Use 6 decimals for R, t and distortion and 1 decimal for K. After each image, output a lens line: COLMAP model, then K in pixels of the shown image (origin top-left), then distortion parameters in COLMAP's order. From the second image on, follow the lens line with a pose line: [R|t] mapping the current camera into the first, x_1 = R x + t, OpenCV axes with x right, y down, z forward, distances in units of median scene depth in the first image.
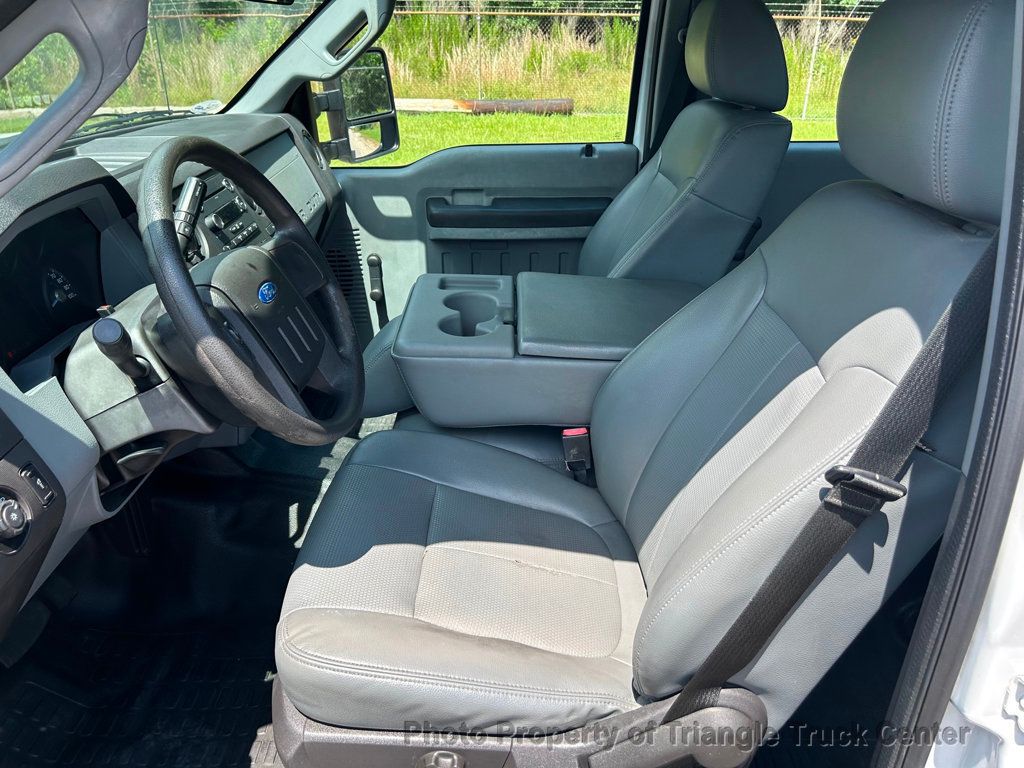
lens RADIAL K [[770.5, 0, 516.2], [0, 770.5, 388.2], [0, 0, 1]] dist [0.057895, -0.067005]
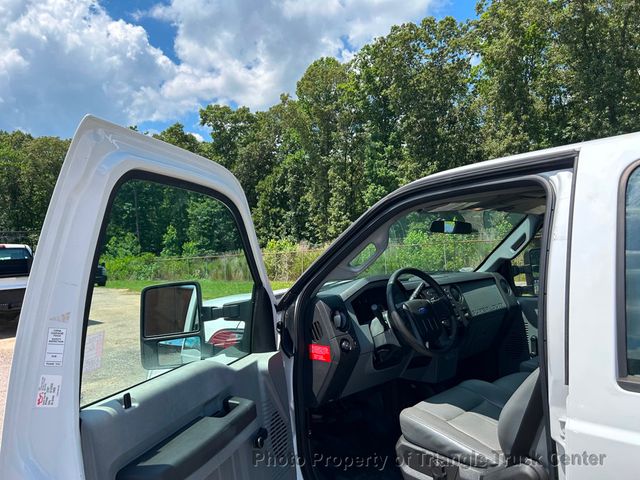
lens RADIAL K [[481.6, 0, 324.5], [0, 481.6, 241.2], [0, 0, 1]] dist [0.057895, -0.067005]
pose [[0.692146, -0.041894, -0.720541, 0.979762], [-0.267793, 0.912150, -0.310274, 0.396741], [0.670240, 0.407710, 0.620122, -0.791347]]
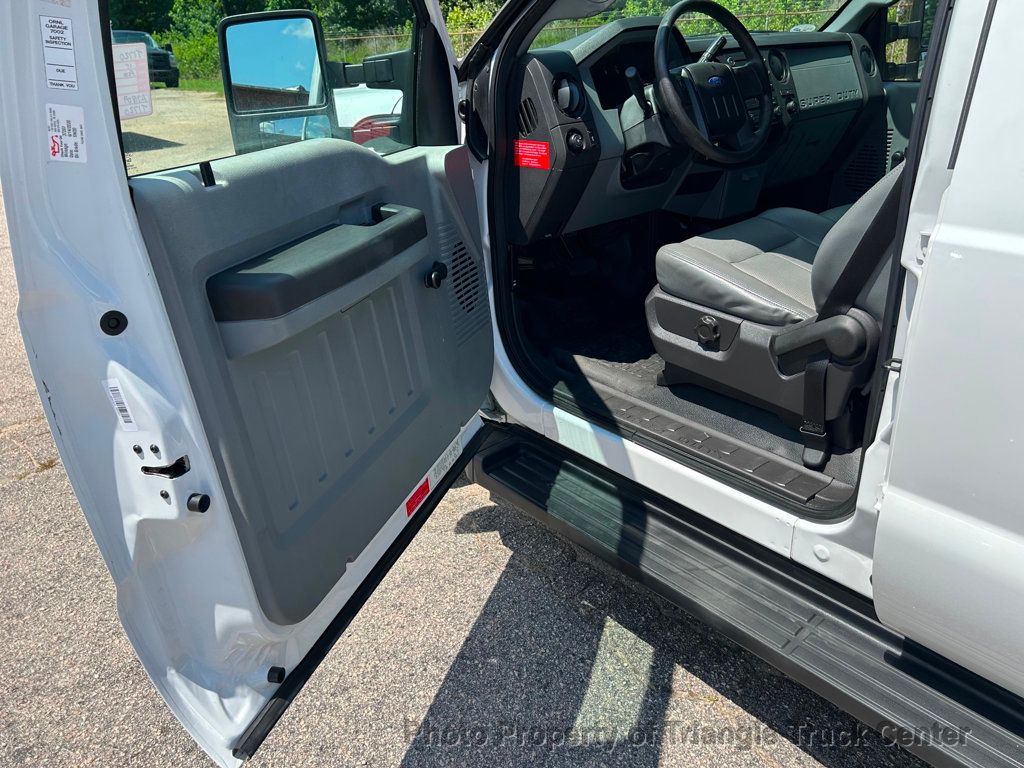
lens RADIAL K [[770.5, 0, 519.1], [0, 770.5, 386.8], [0, 0, 1]] dist [0.057895, -0.067005]
pose [[0.665683, 0.293214, -0.686216, 0.959814], [-0.292449, 0.948519, 0.121595, 0.535479], [0.686542, 0.119739, 0.717163, -0.688042]]
